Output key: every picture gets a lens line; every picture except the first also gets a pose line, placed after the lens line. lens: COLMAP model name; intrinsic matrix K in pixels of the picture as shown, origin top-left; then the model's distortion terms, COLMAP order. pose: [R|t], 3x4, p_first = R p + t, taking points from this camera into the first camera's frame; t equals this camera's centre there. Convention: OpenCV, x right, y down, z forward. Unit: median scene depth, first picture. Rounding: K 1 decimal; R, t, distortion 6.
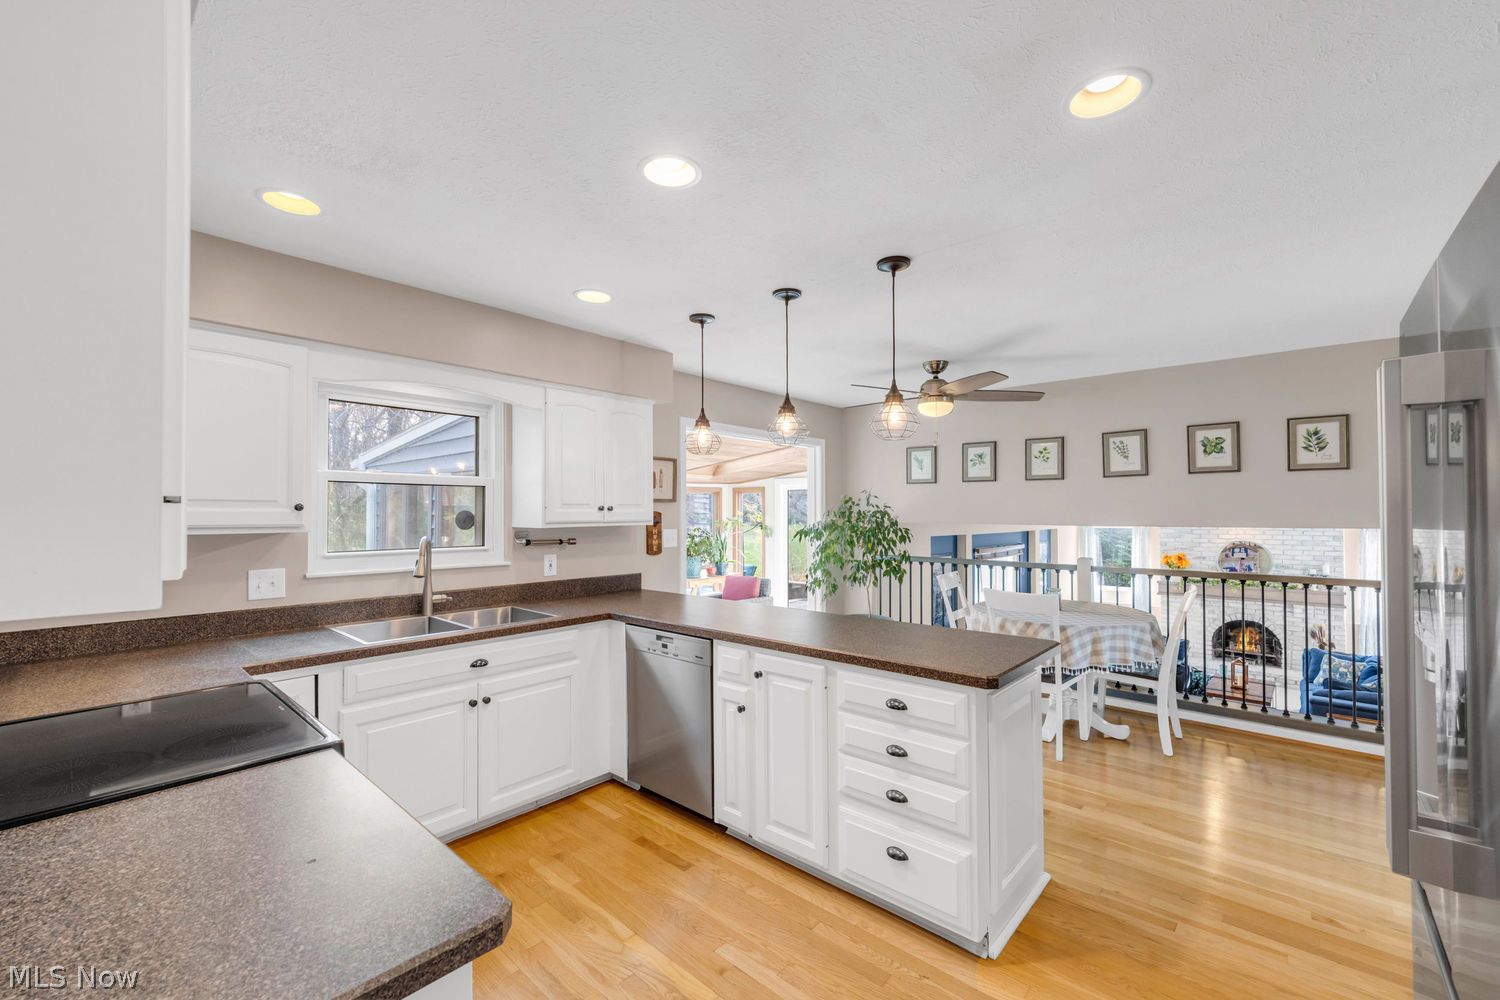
lens RADIAL K [[619.1, 0, 747.7], [0, 619.1, 504.4], [0, 0, 1]] dist [-0.010071, -0.000034]
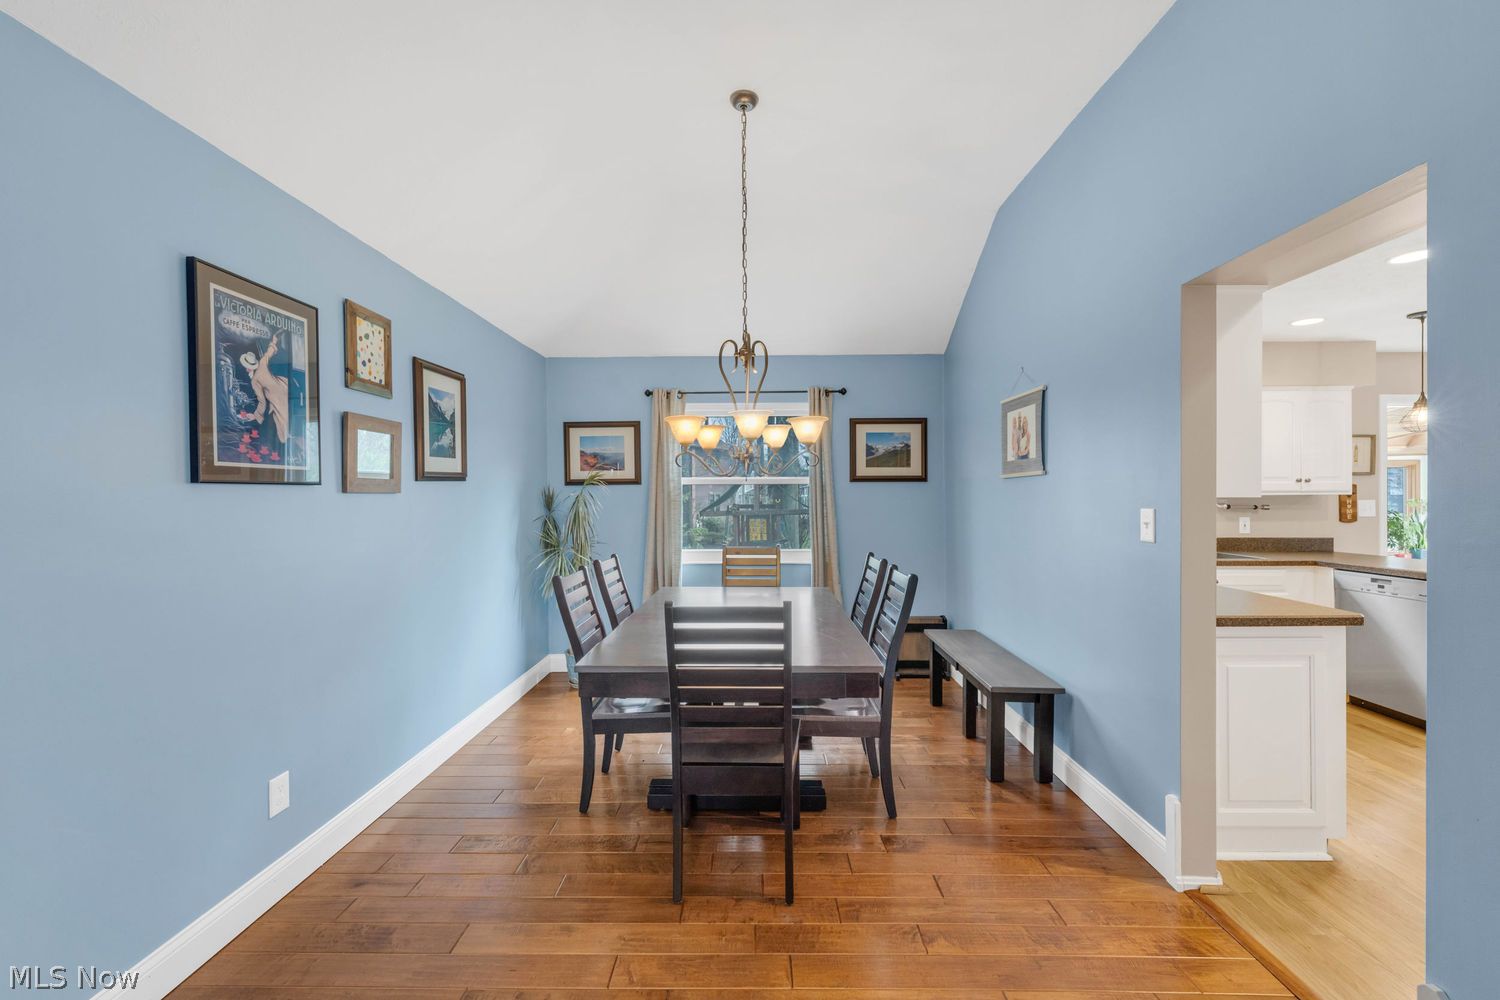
lens RADIAL K [[619.1, 0, 747.3], [0, 619.1, 502.9], [0, 0, 1]] dist [-0.010071, -0.000034]
pose [[0.655404, 0.007338, -0.755243, -0.028185], [0.010425, 0.999770, 0.018760, 0.014966], [0.755206, -0.020169, 0.655177, -0.564419]]
